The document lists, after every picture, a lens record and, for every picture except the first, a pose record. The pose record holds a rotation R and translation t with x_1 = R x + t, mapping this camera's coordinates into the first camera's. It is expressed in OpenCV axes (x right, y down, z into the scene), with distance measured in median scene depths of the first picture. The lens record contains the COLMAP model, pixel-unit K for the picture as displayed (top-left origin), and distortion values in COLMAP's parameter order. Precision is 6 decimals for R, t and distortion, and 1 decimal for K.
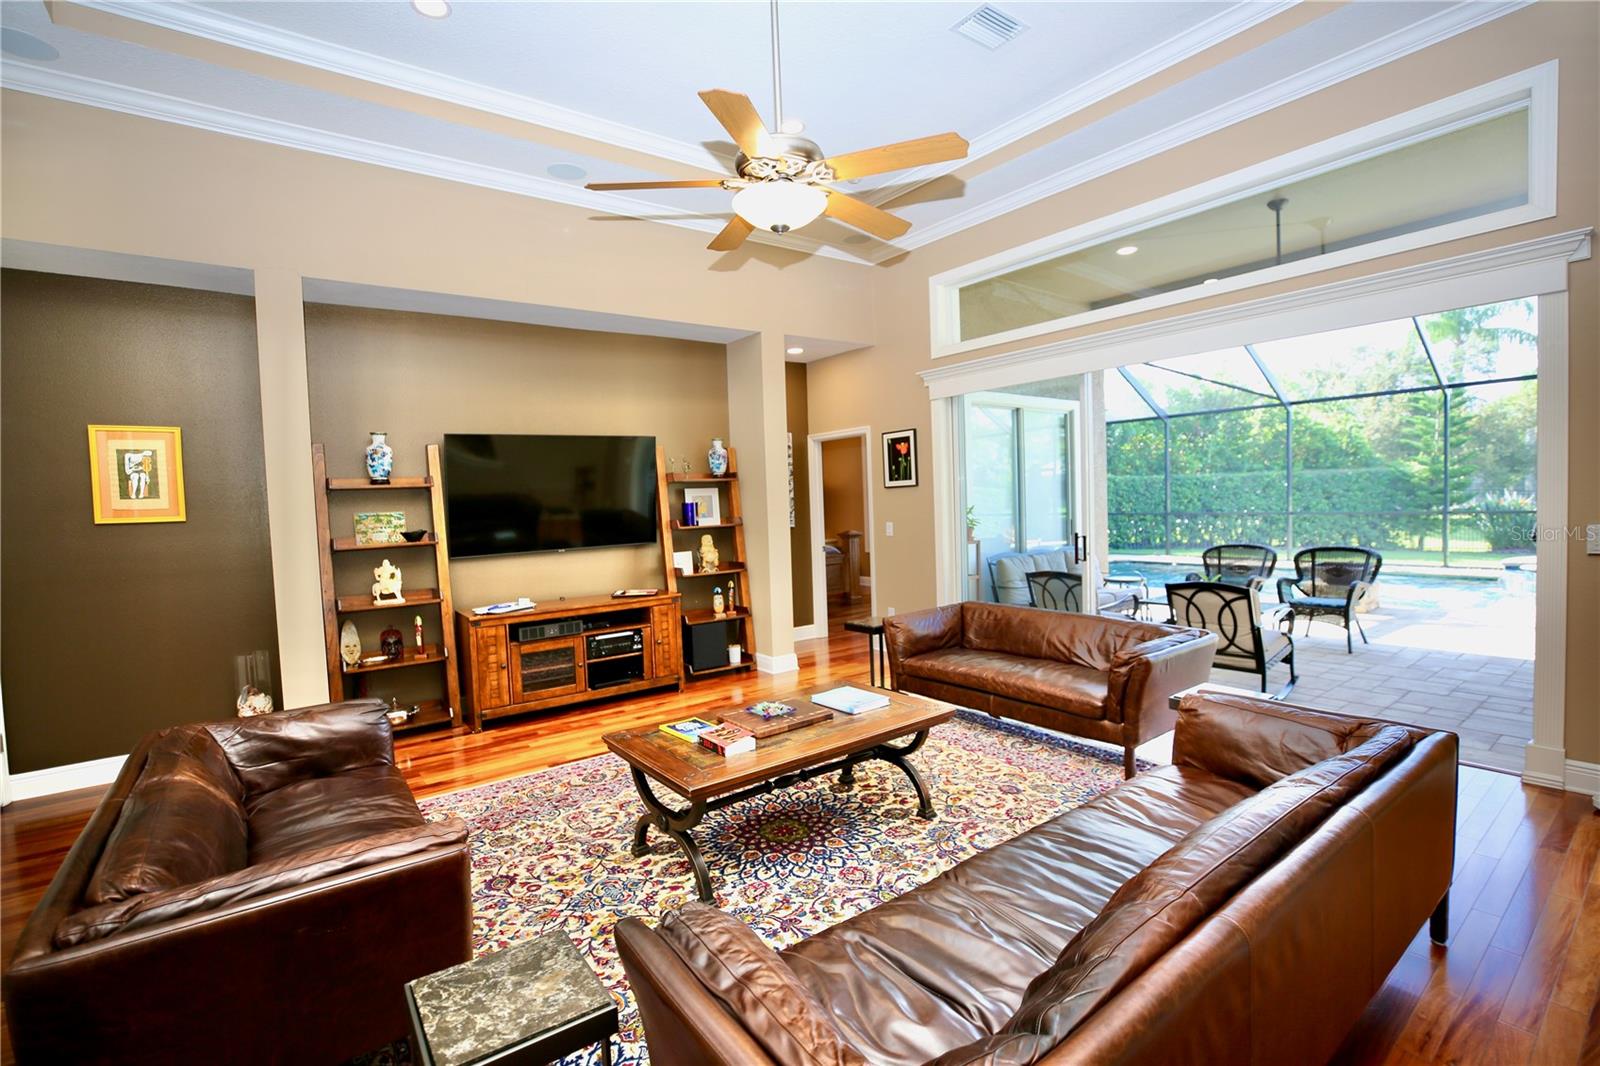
lens RADIAL K [[728.5, 0, 792.9], [0, 728.5, 527.0], [0, 0, 1]] dist [-0.062447, 0.016195]
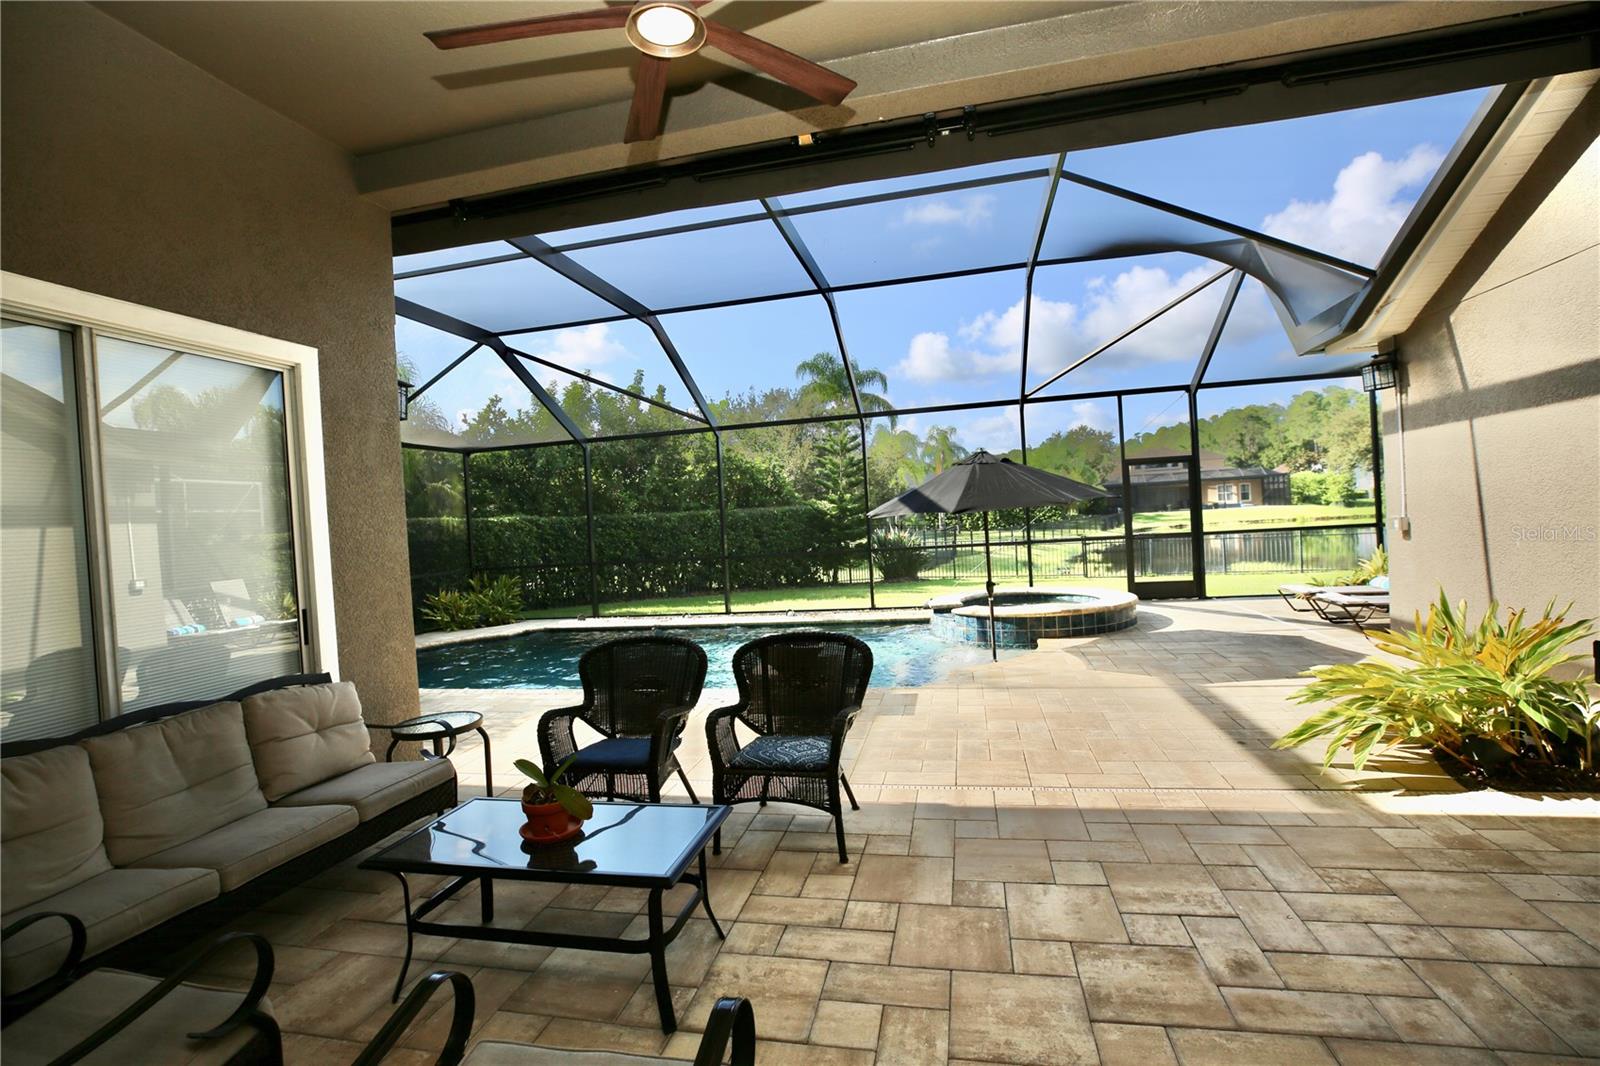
lens RADIAL K [[728.5, 0, 792.9], [0, 728.5, 527.0], [0, 0, 1]] dist [-0.062447, 0.016195]
pose [[0.763167, -0.016203, 0.645999, 0.138742], [0.055564, 0.997629, -0.040619, -0.010917], [-0.643808, 0.066894, 0.762257, 0.195371]]
